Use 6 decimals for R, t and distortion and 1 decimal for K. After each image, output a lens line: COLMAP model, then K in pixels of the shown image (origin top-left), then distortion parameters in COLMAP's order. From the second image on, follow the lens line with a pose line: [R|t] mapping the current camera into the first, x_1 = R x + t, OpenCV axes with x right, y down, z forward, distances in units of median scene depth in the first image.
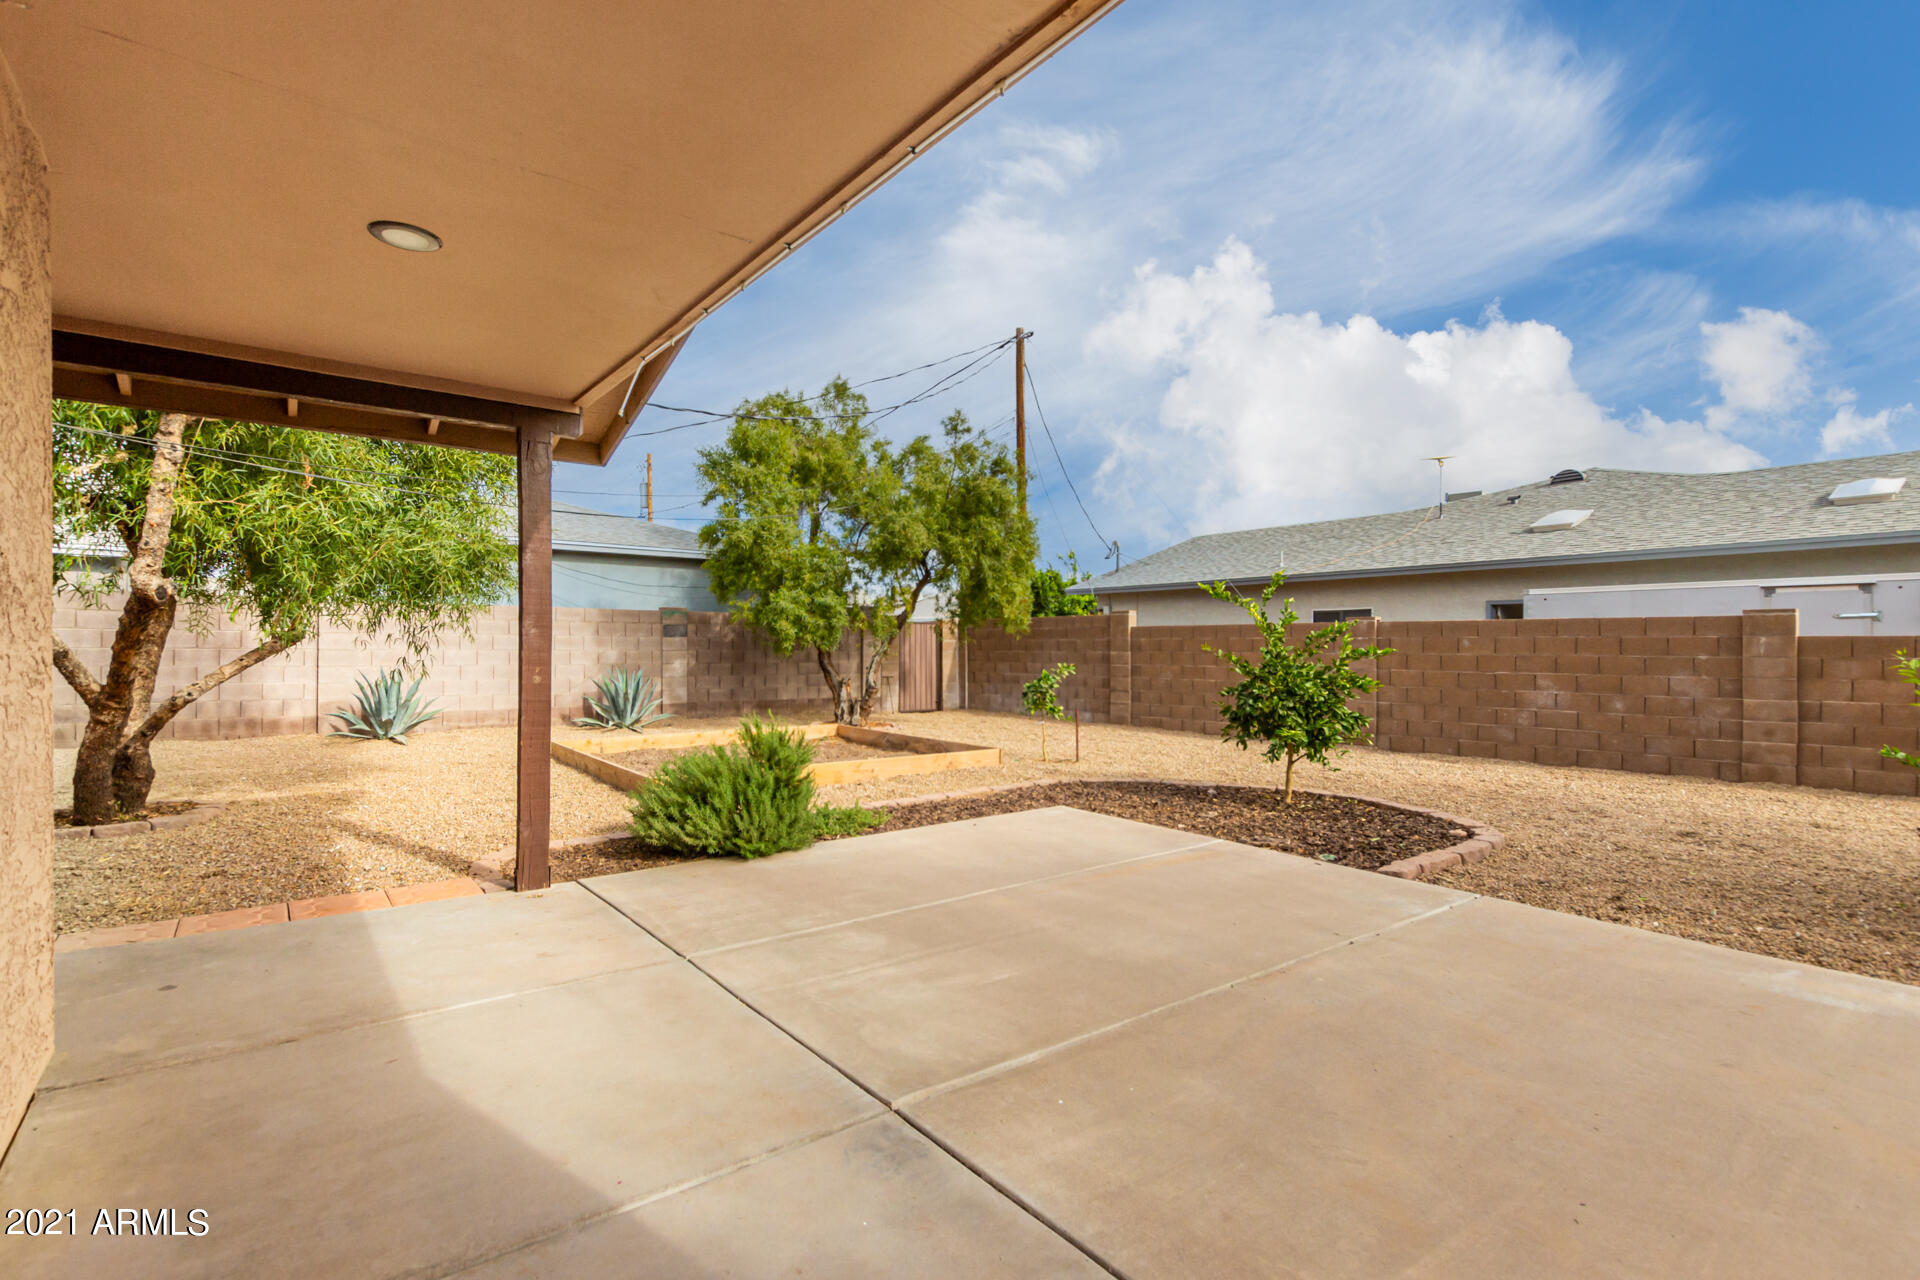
lens RADIAL K [[881.9, 0, 959.2], [0, 881.9, 647.2], [0, 0, 1]] dist [0.002248, -0.000678]
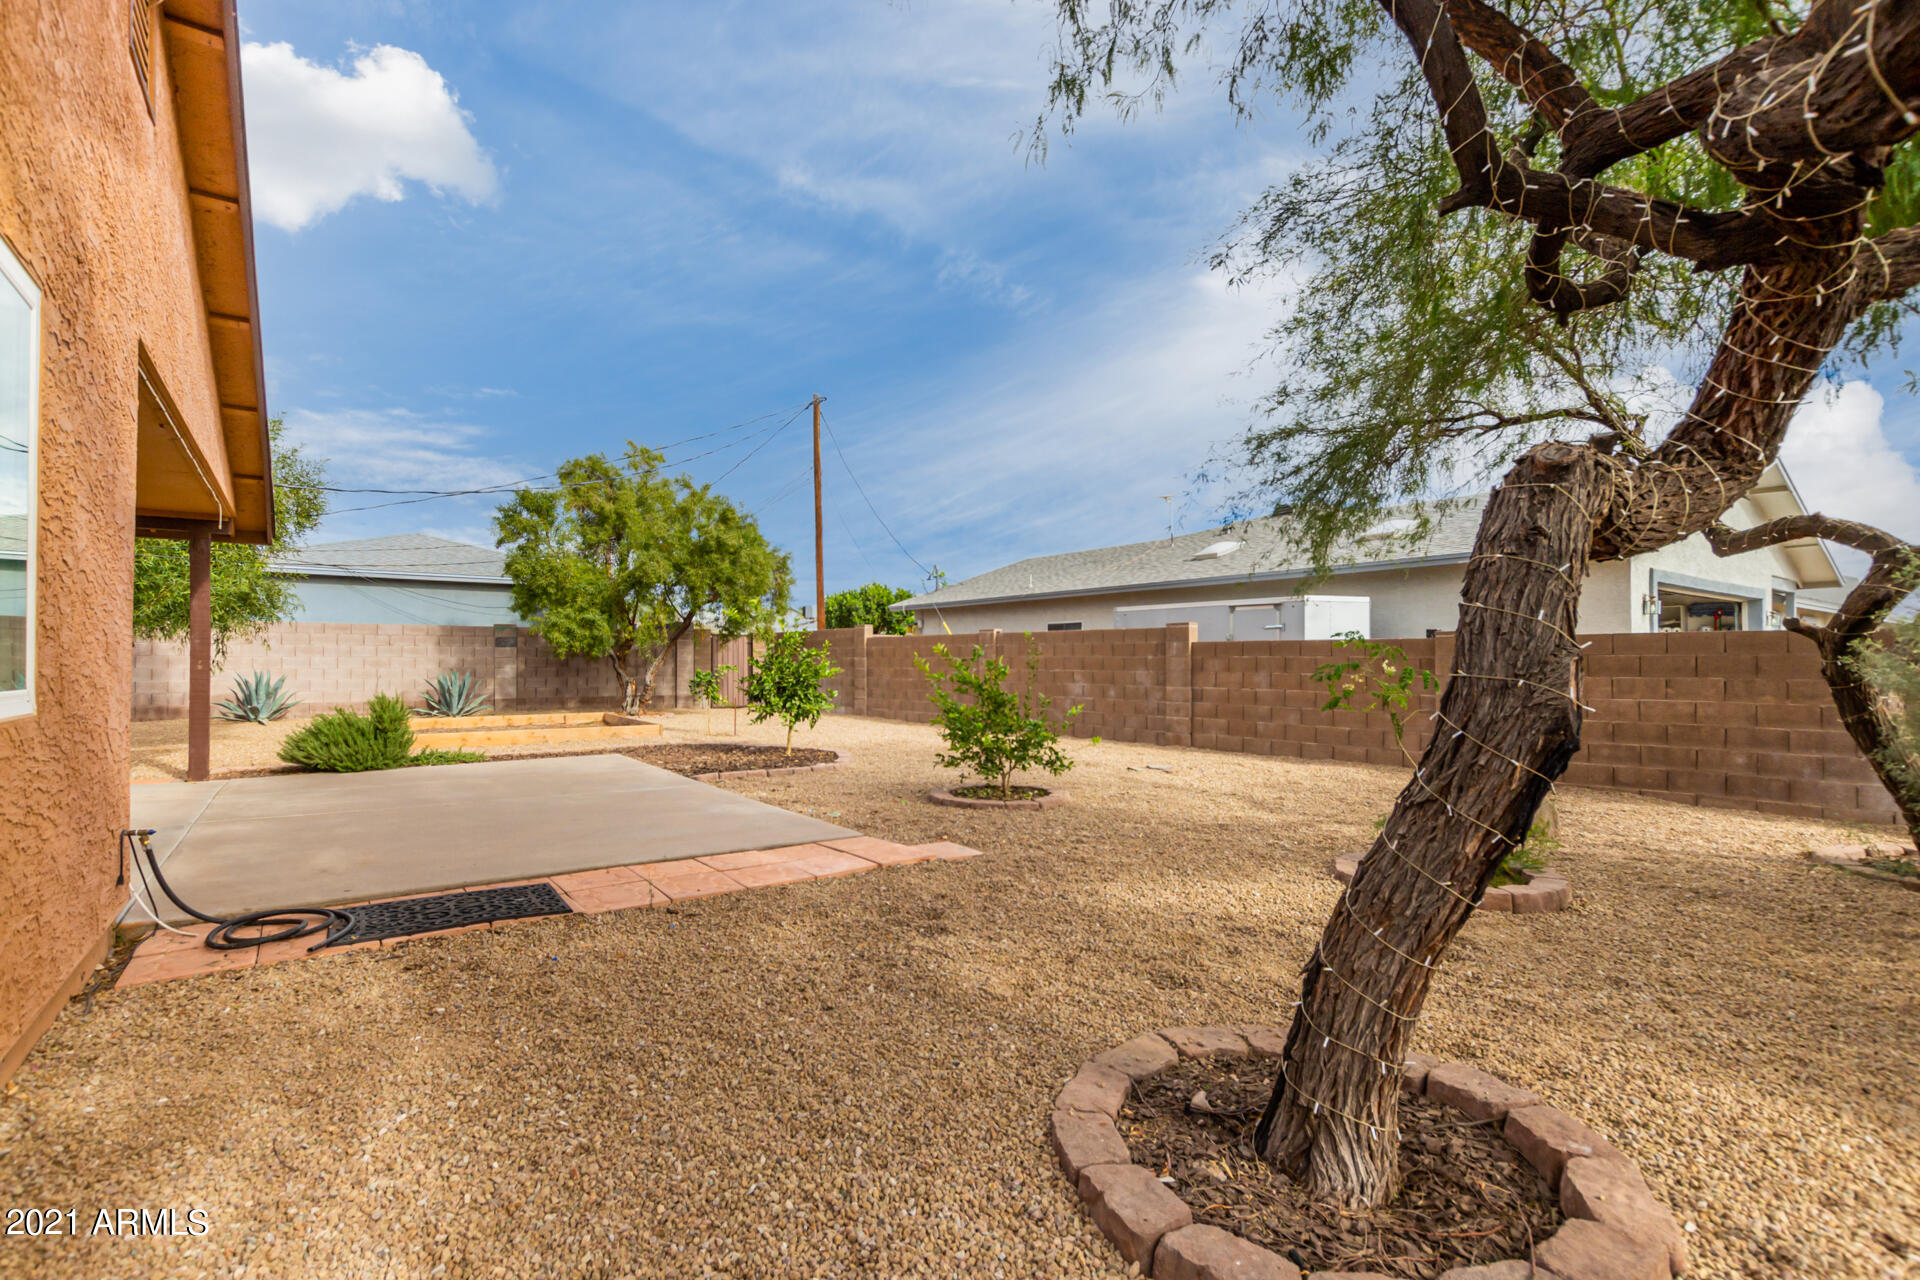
lens RADIAL K [[881.9, 0, 961.9], [0, 881.9, 638.0], [0, 0, 1]] dist [0.002248, -0.000678]
pose [[0.999199, -0.004581, -0.039749, 0.459793], [0.003633, 0.999708, -0.023890, 0.010225], [0.039847, 0.023727, 0.998924, -0.301389]]
